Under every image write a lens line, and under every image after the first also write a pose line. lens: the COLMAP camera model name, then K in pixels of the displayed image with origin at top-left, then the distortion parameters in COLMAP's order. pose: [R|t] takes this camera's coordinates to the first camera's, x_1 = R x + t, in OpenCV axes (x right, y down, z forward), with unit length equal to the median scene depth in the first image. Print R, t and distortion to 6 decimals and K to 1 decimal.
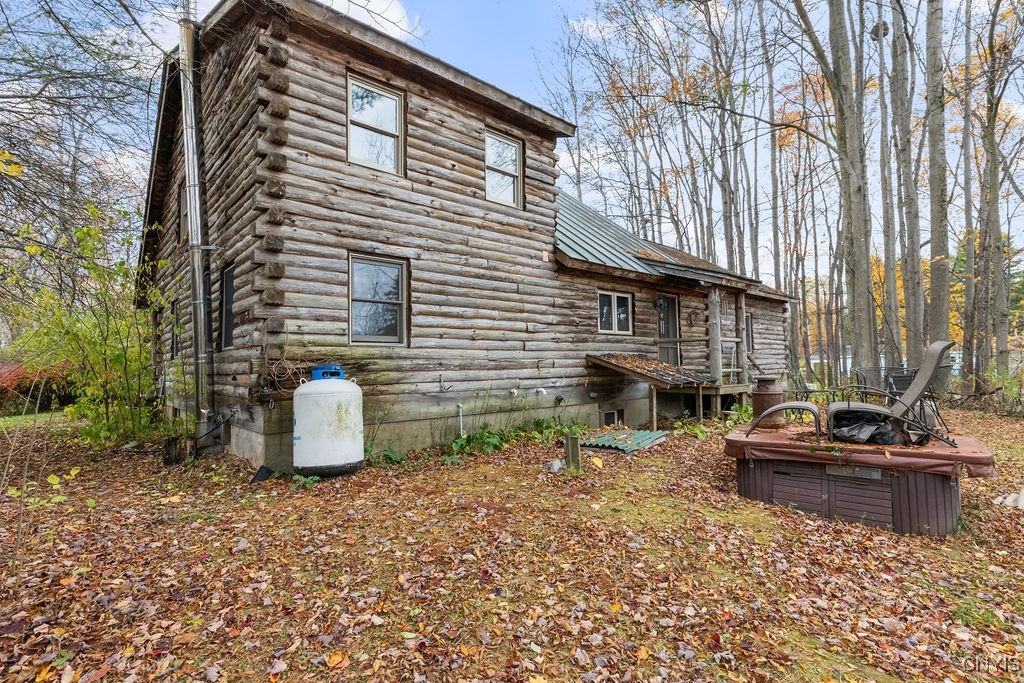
lens RADIAL K [[466.0, 0, 511.7], [0, 466.0, 342.4], [0, 0, 1]] dist [0.000606, 0.000002]
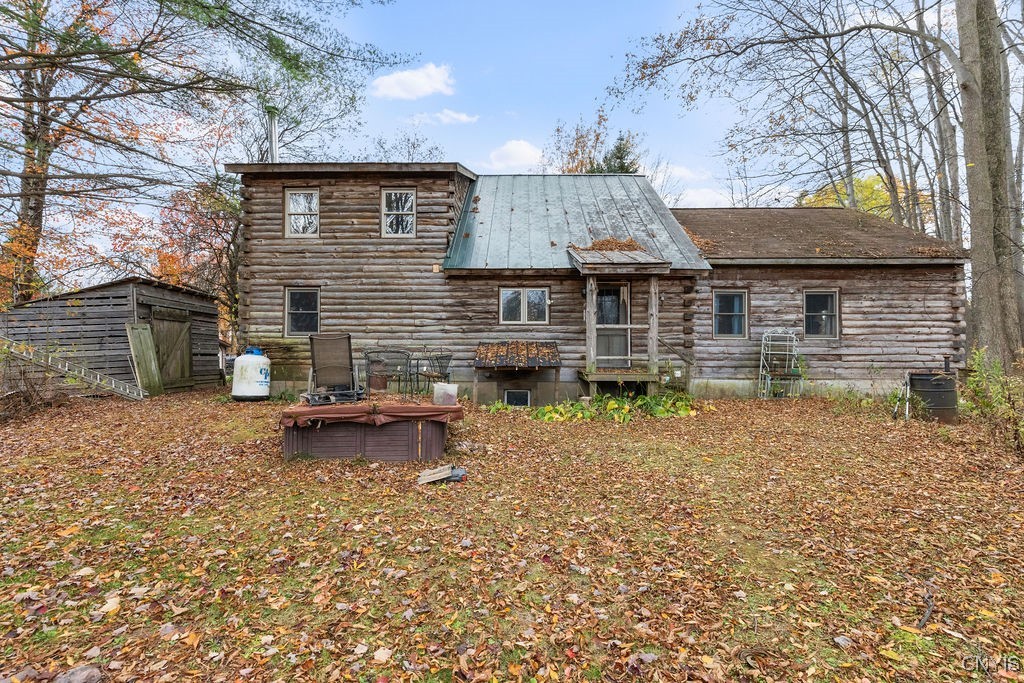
lens RADIAL K [[466.0, 0, 512.3], [0, 466.0, 342.2], [0, 0, 1]] dist [0.000606, 0.000002]
pose [[0.761943, 0.001033, -0.647643, 1.174397], [0.018191, 0.999570, 0.022996, -0.000894], [0.647389, -0.029303, 0.761596, 0.127733]]
